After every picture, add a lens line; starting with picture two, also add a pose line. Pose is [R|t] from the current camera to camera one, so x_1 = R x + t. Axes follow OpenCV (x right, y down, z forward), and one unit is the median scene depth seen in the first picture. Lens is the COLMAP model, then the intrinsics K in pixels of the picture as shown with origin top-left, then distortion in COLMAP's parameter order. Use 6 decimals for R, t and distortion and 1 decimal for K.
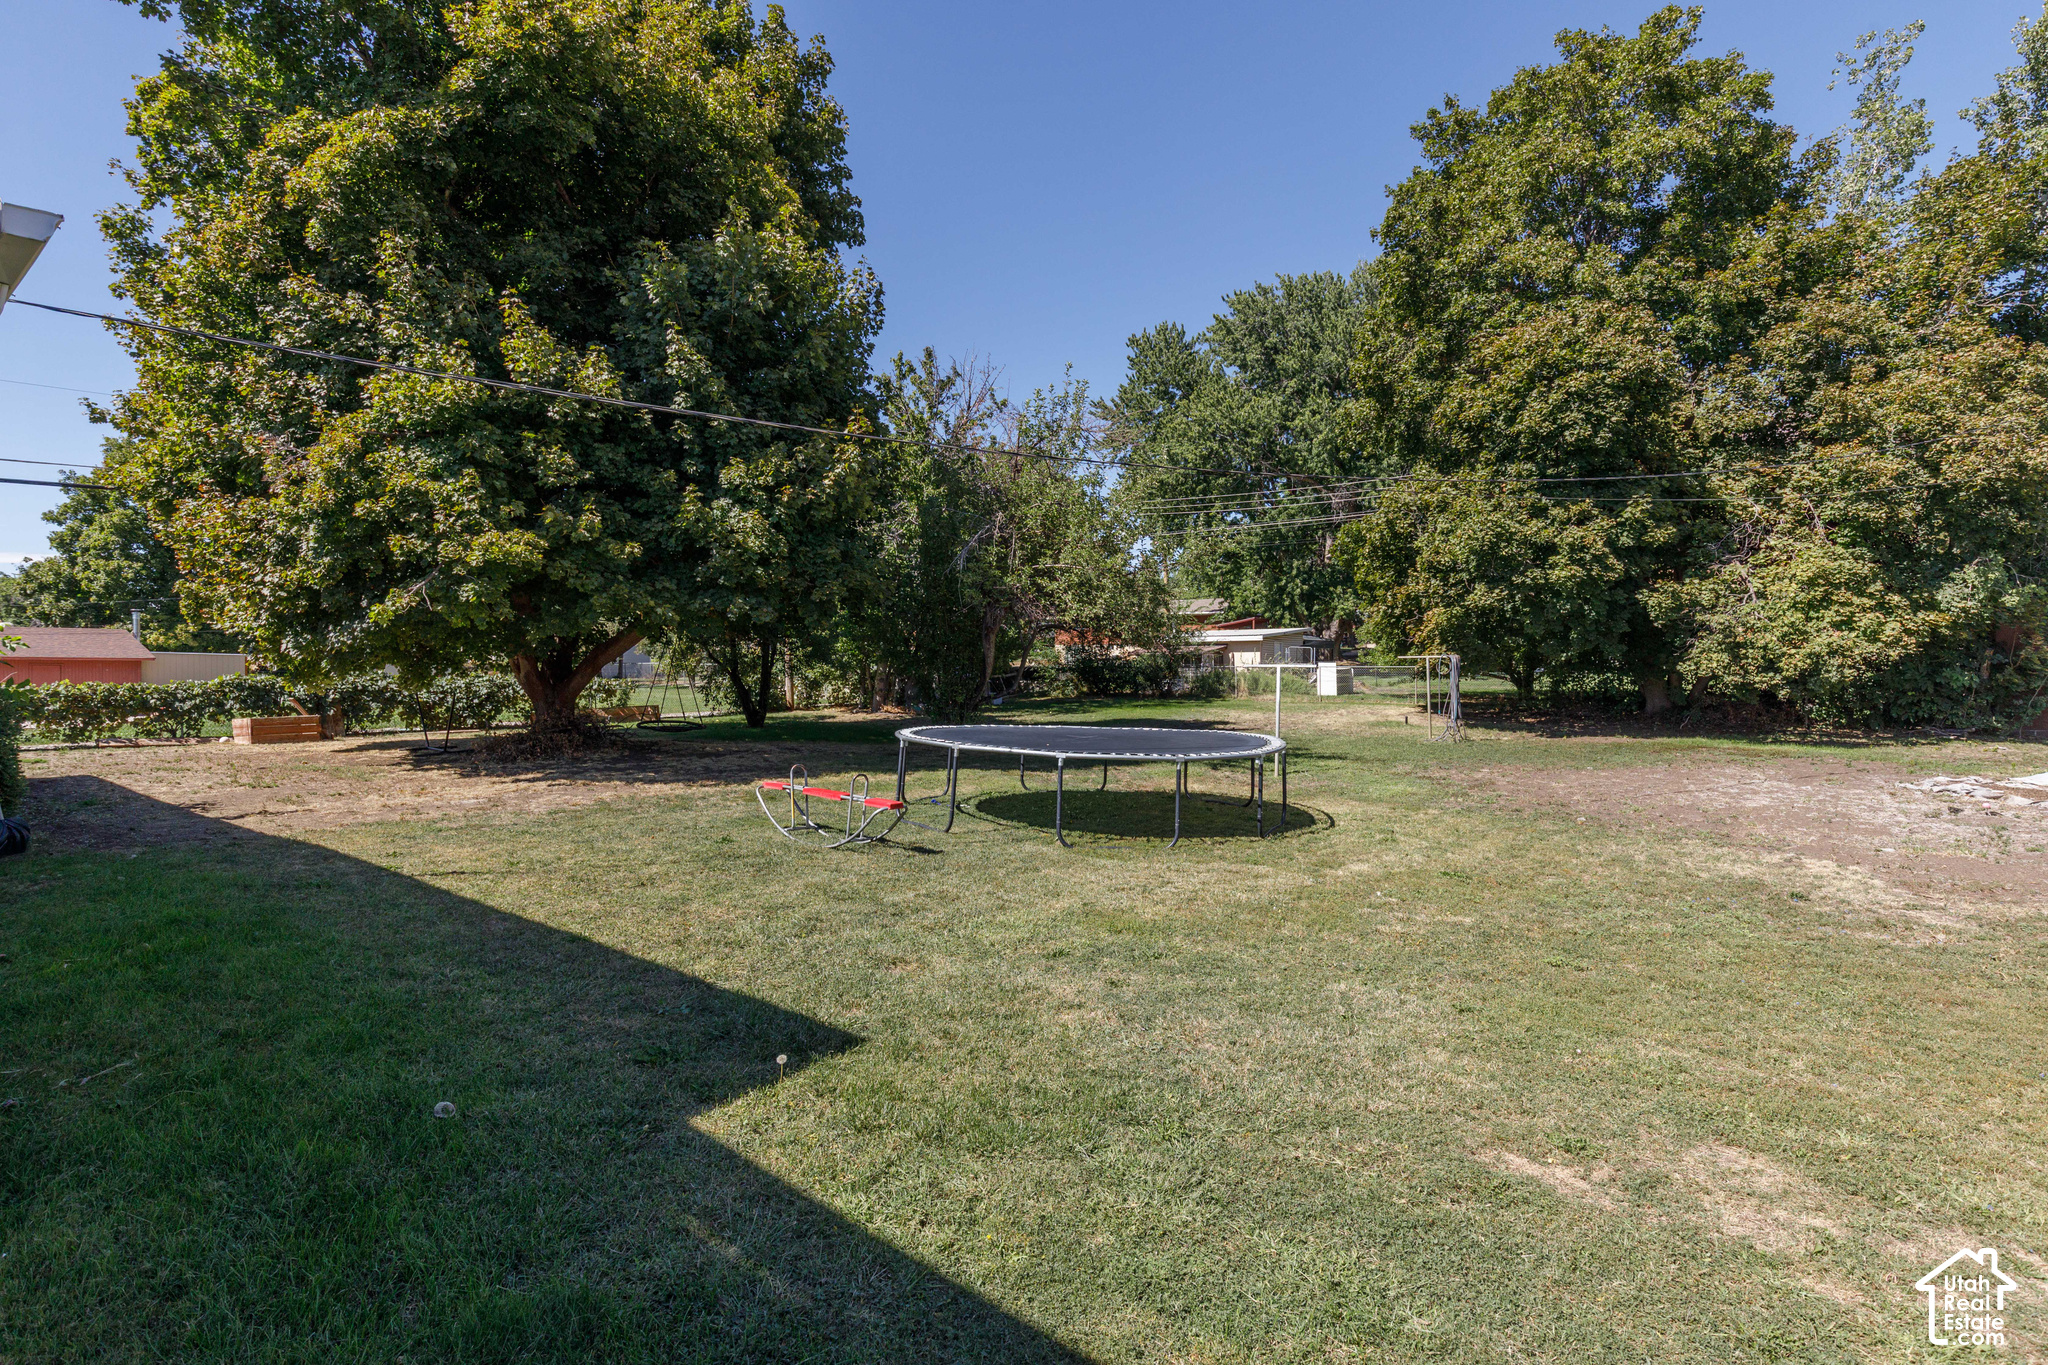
lens RADIAL K [[1110.2, 0, 1030.4], [0, 1110.2, 664.0], [0, 0, 1]] dist [0.008901, 0.001287]
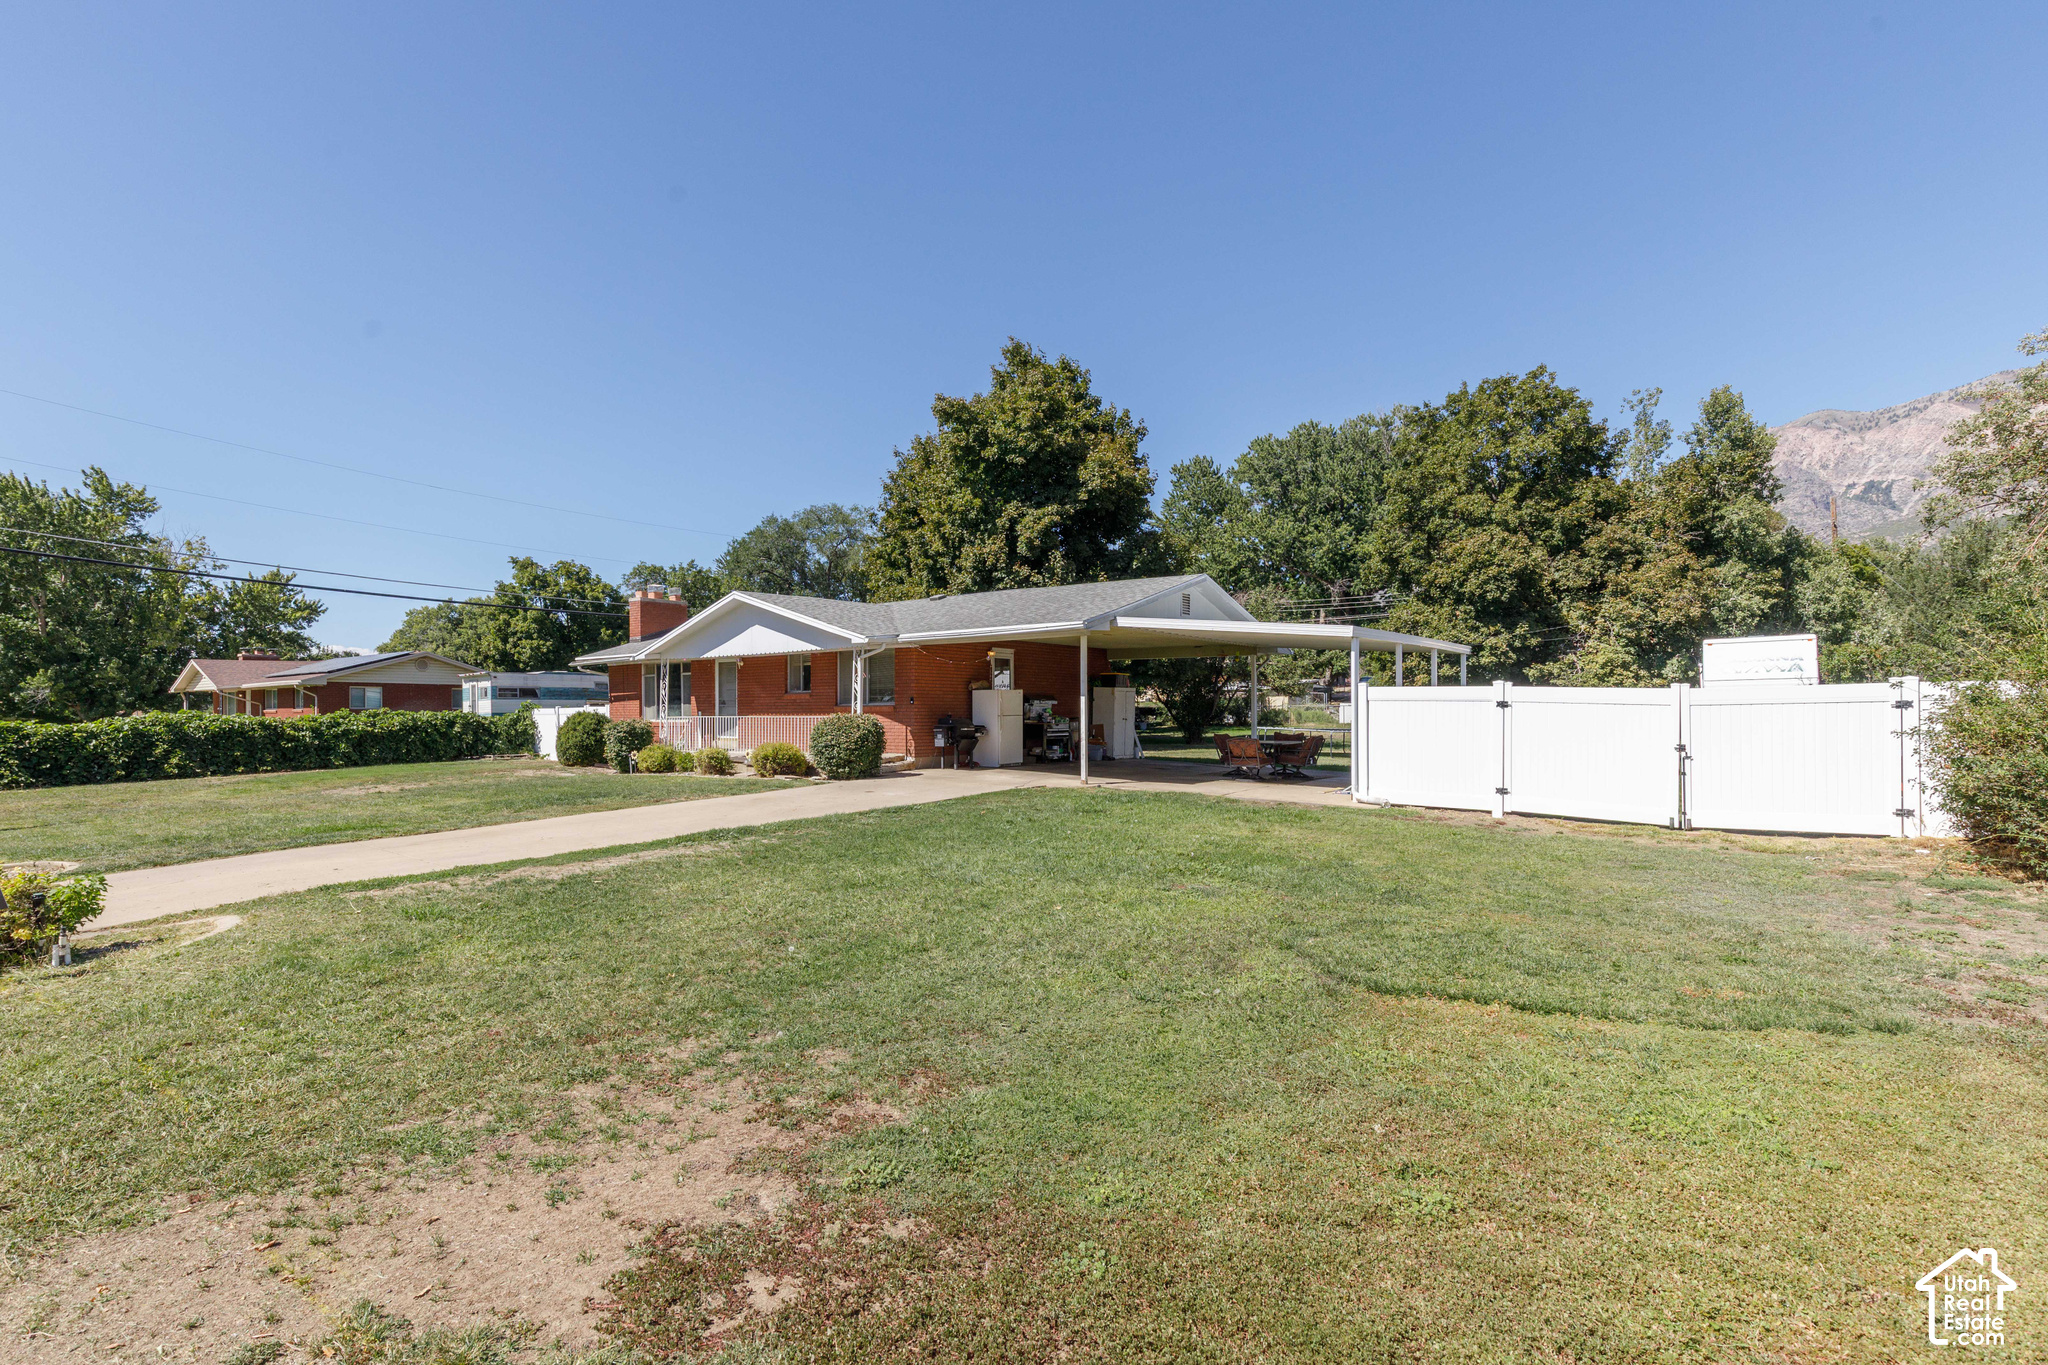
lens RADIAL K [[942.2, 0, 1016.0], [0, 942.2, 704.0], [0, 0, 1]] dist [0.001651, 0.000045]
pose [[0.999640, -0.005281, -0.026307, -0.338194], [0.005252, 0.999986, -0.001185, -0.001381], [0.026313, 0.001046, 0.999653, -0.745977]]
